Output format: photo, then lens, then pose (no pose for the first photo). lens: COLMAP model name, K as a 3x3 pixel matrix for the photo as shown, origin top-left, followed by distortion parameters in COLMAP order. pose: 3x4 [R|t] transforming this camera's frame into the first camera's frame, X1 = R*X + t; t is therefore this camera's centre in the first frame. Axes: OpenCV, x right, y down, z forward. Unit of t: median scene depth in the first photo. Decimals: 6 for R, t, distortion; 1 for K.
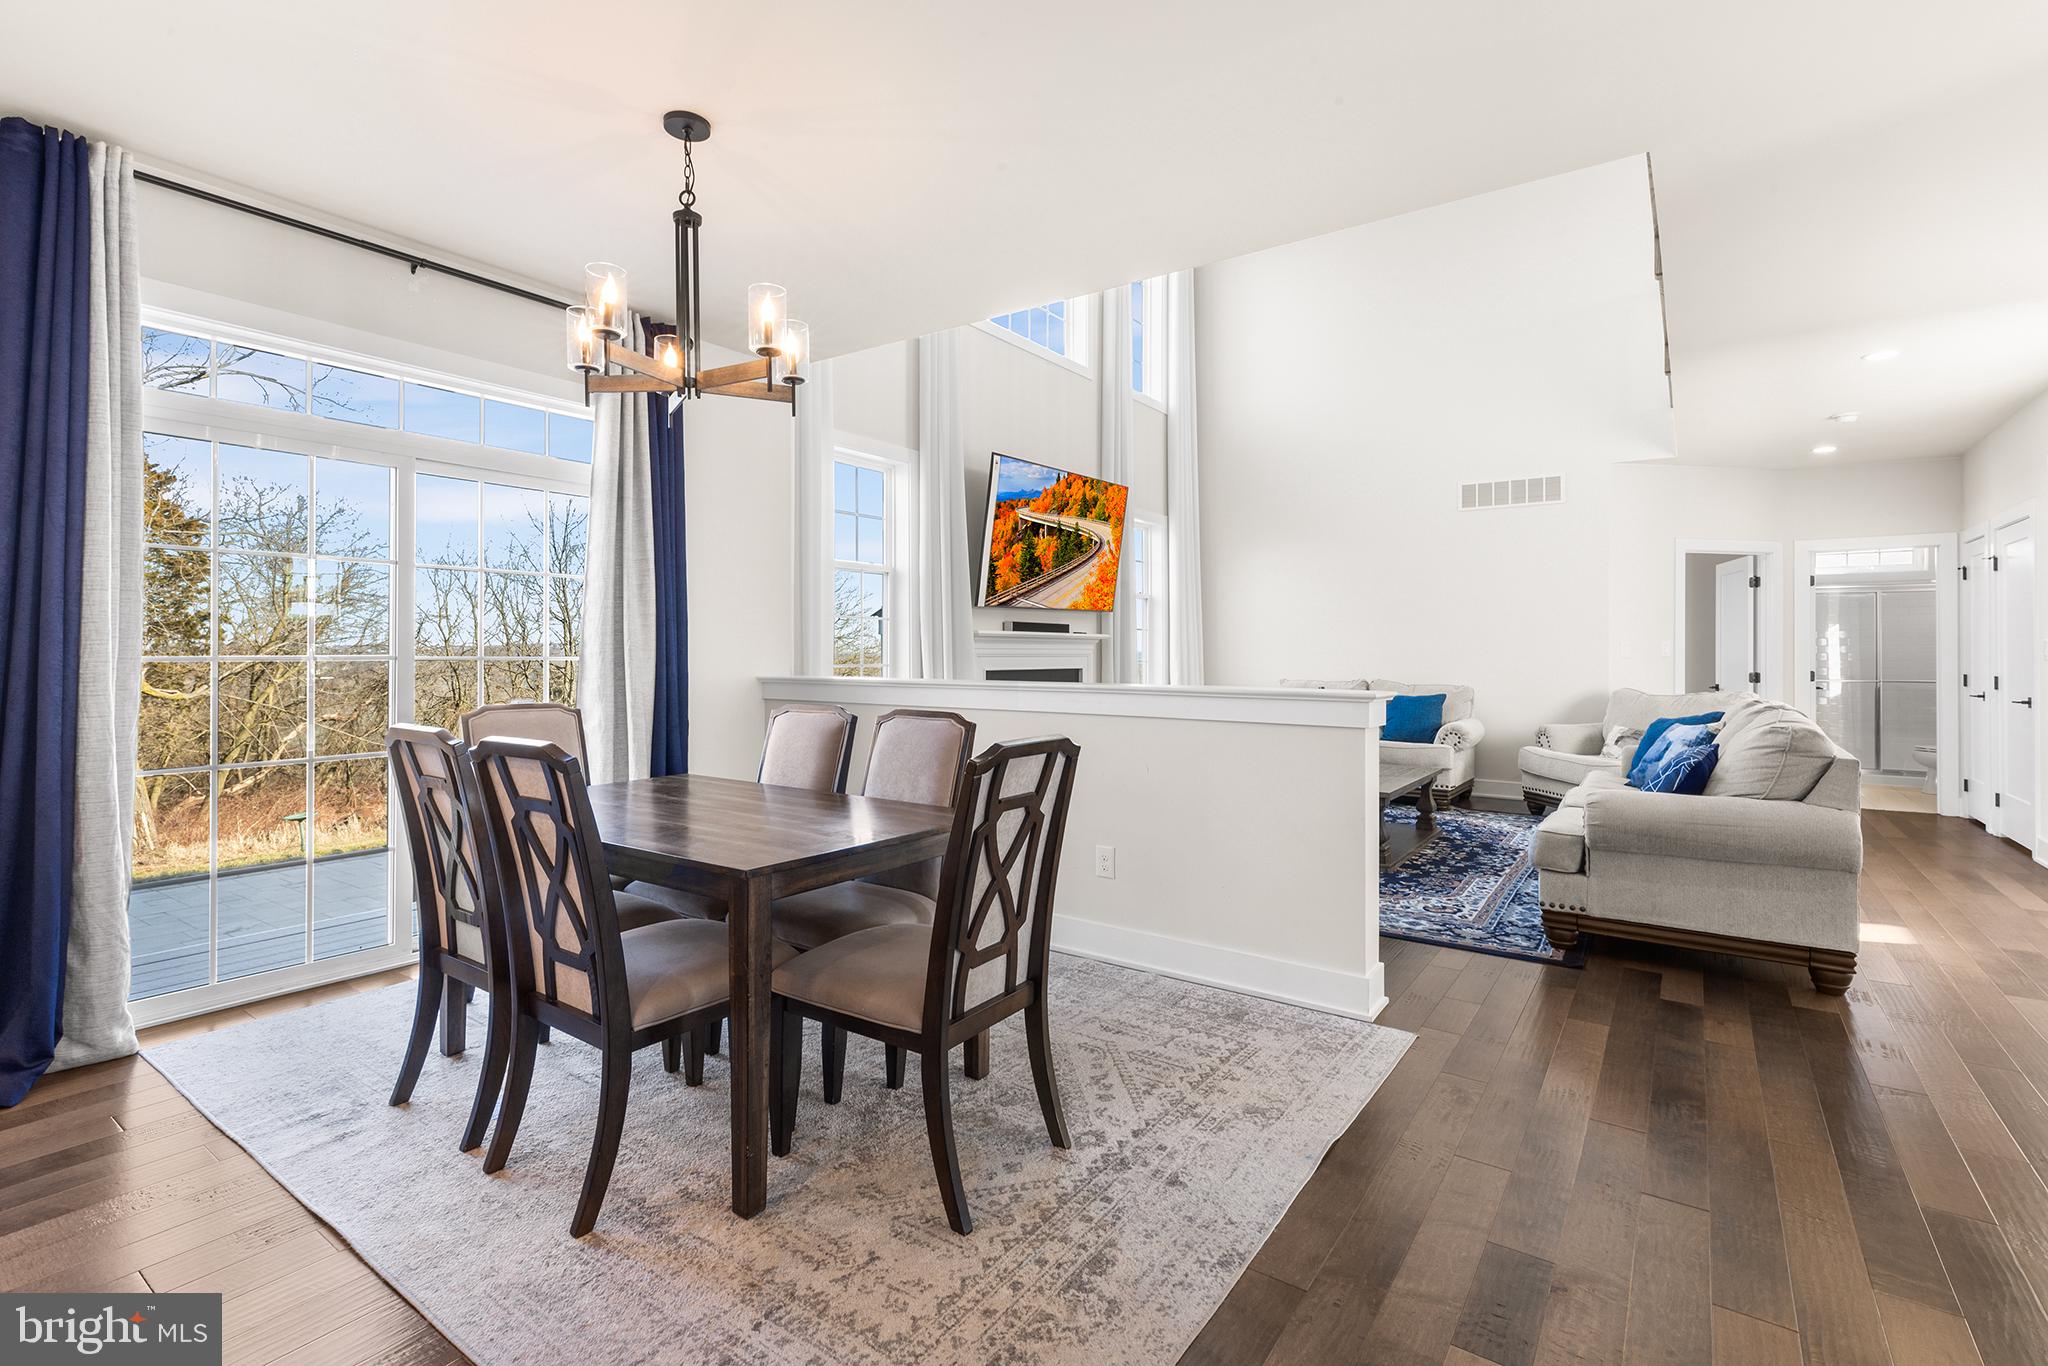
lens RADIAL K [[926.0, 0, 1024.0], [0, 926.0, 666.2], [0, 0, 1]] dist [0.002006, 0.000017]
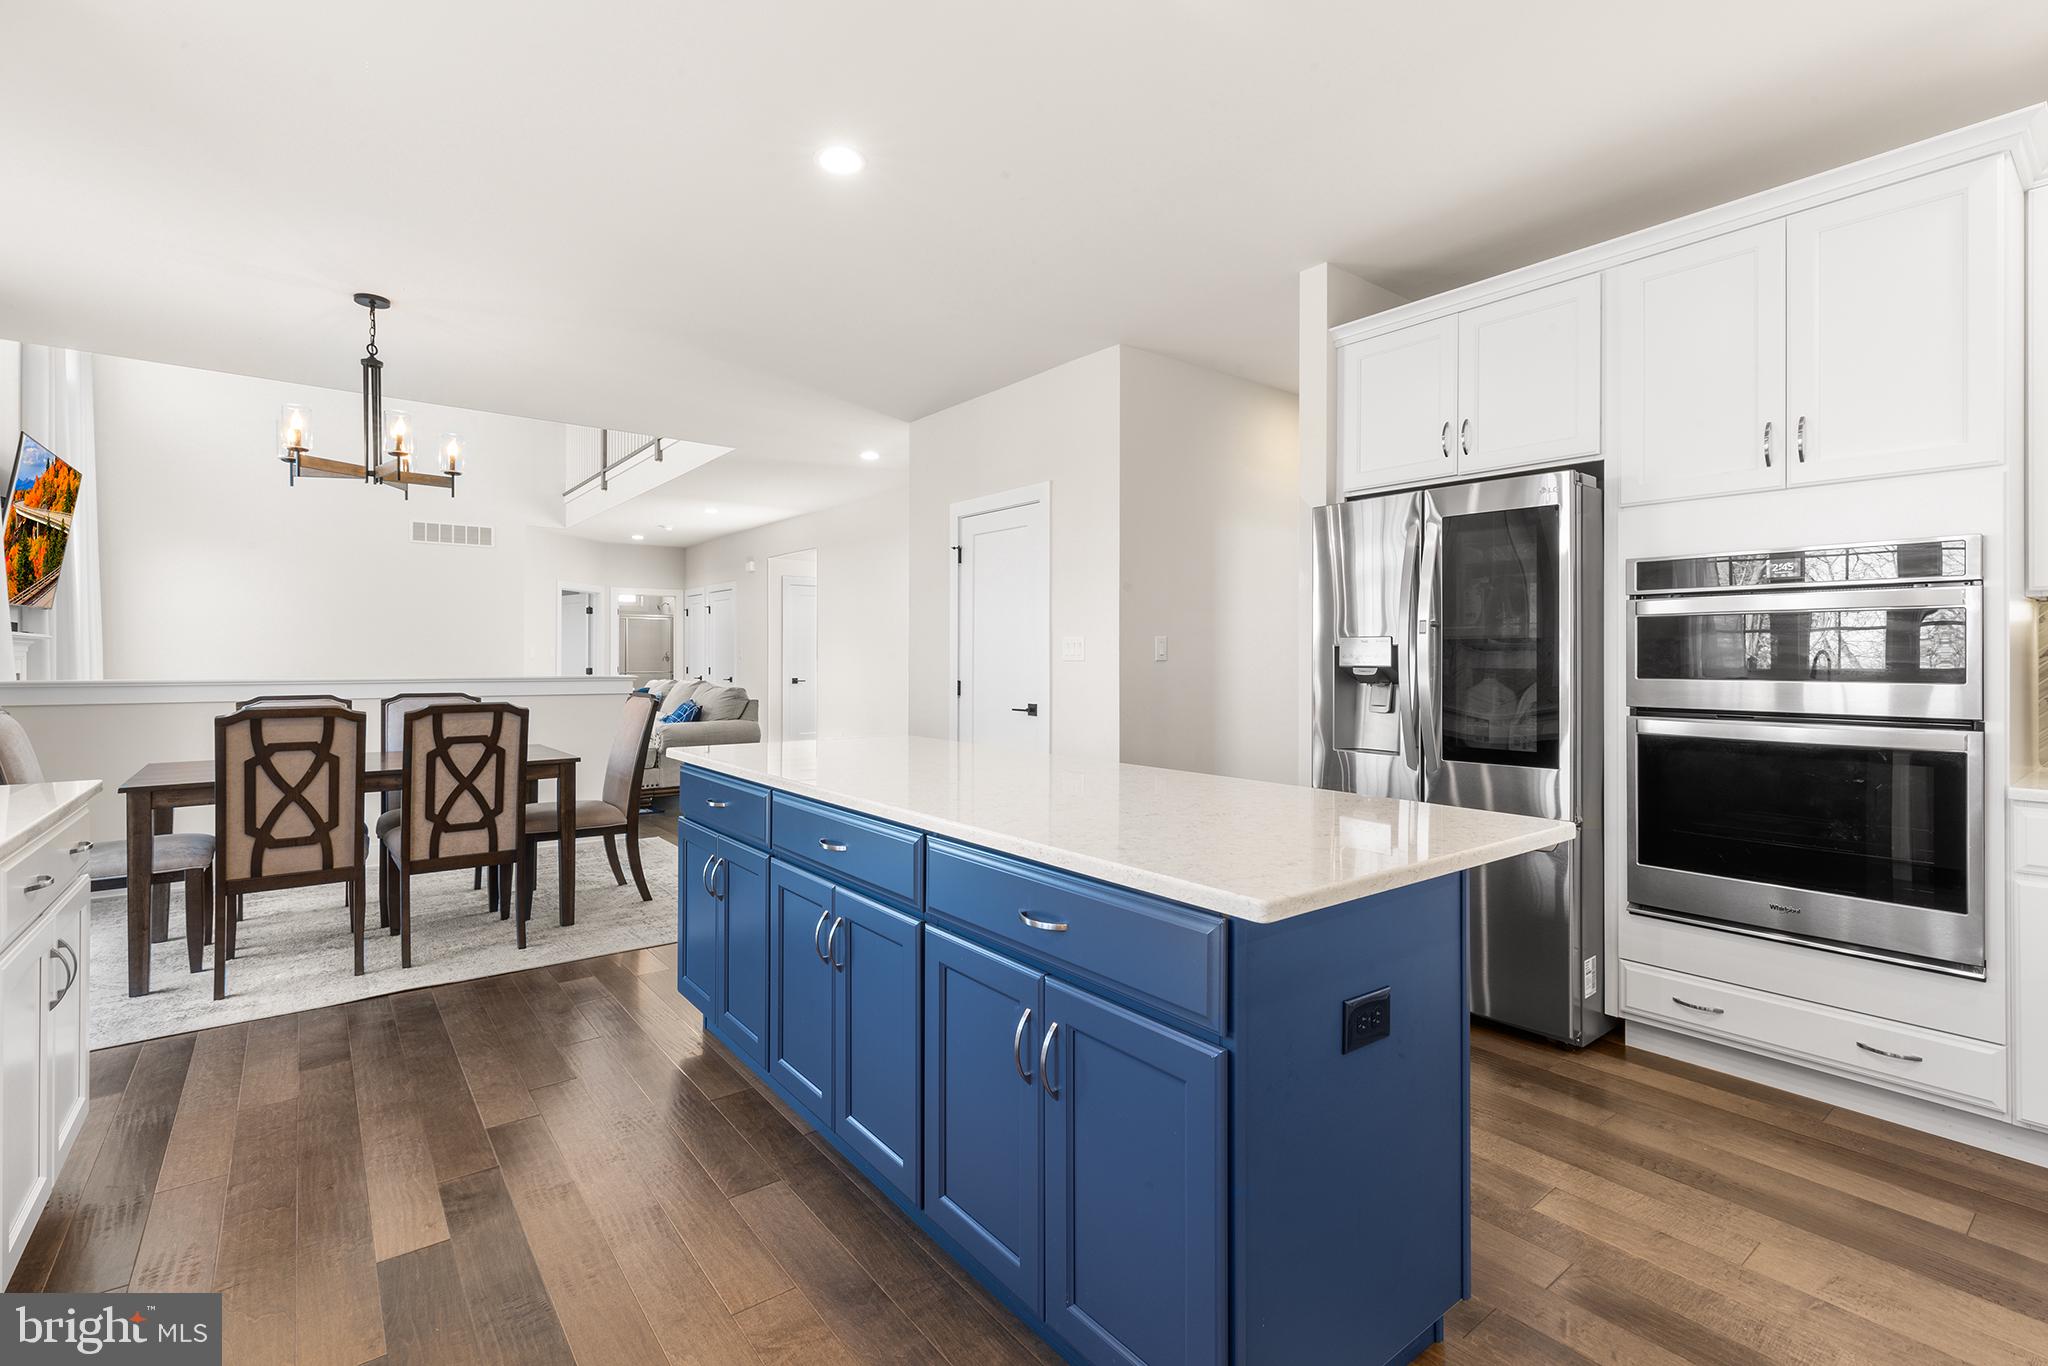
lens RADIAL K [[926.0, 0, 1024.0], [0, 926.0, 666.2], [0, 0, 1]] dist [0.002006, 0.000017]
pose [[0.277996, -0.011495, 0.960514, -0.733164], [0.015013, 0.999858, 0.007620, 0.004182], [-0.960465, 0.012302, 0.278129, -0.204967]]
